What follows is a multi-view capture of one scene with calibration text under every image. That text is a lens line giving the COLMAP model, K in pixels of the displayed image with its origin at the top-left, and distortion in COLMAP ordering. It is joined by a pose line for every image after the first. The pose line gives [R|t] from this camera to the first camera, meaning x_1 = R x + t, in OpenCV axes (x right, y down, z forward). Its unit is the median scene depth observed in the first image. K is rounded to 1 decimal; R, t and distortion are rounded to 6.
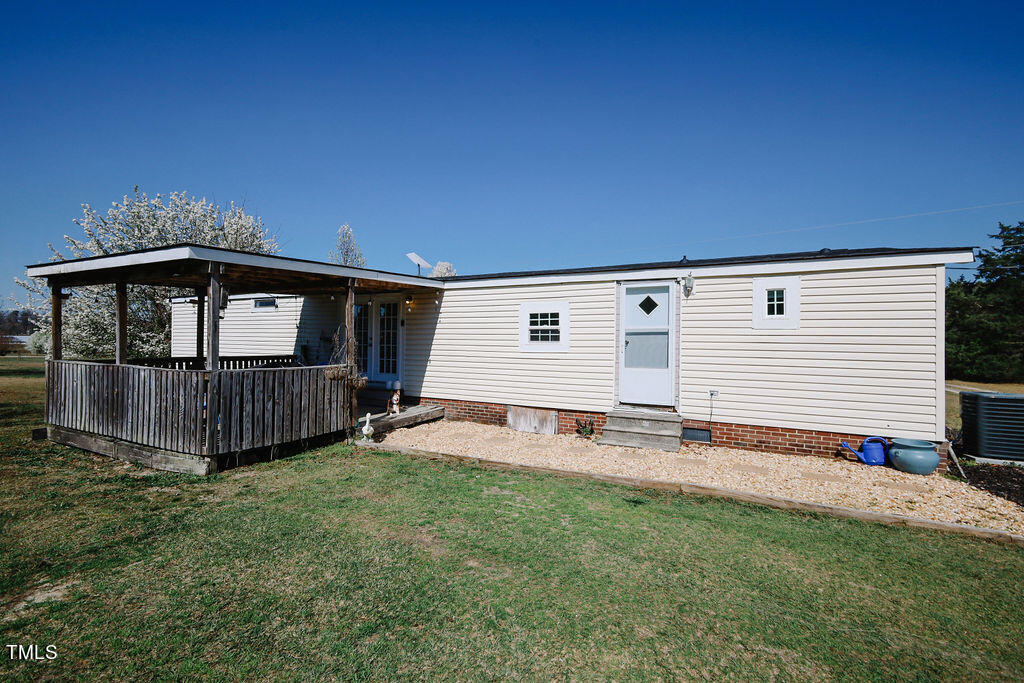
lens RADIAL K [[441.7, 0, 512.0], [0, 441.7, 341.5], [0, 0, 1]] dist [0.000371, -0.000400]
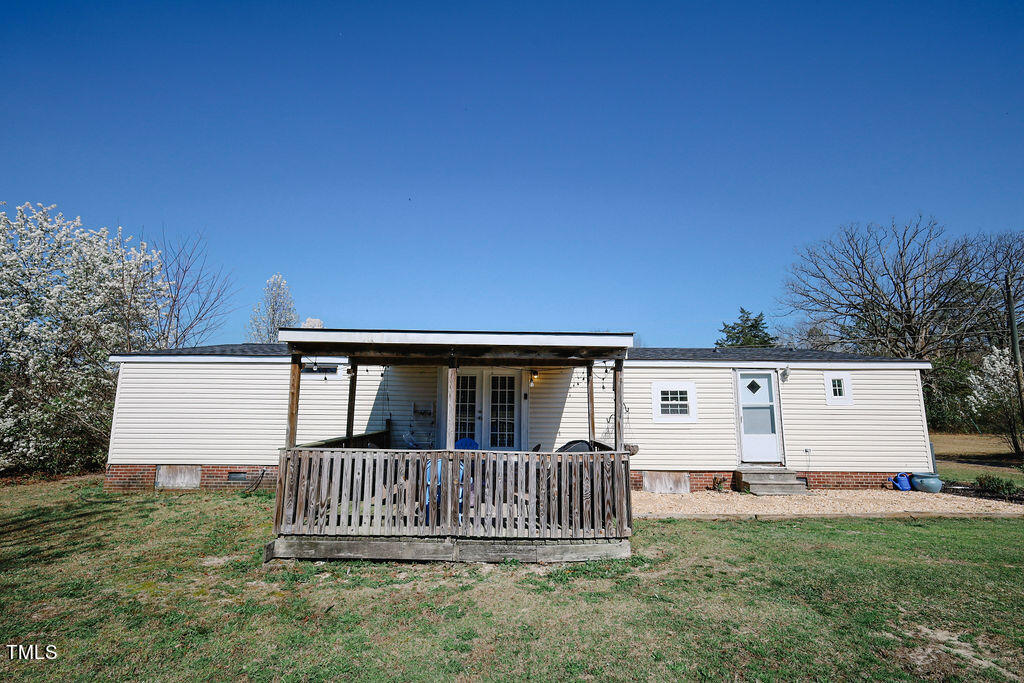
lens RADIAL K [[441.7, 0, 512.0], [0, 441.7, 341.5], [0, 0, 1]] dist [0.000371, -0.000400]
pose [[0.893296, 0.060331, 0.445401, -0.984571], [0.004117, 0.989811, -0.142329, -0.030230], [-0.449449, 0.128976, 0.883946, 0.115649]]
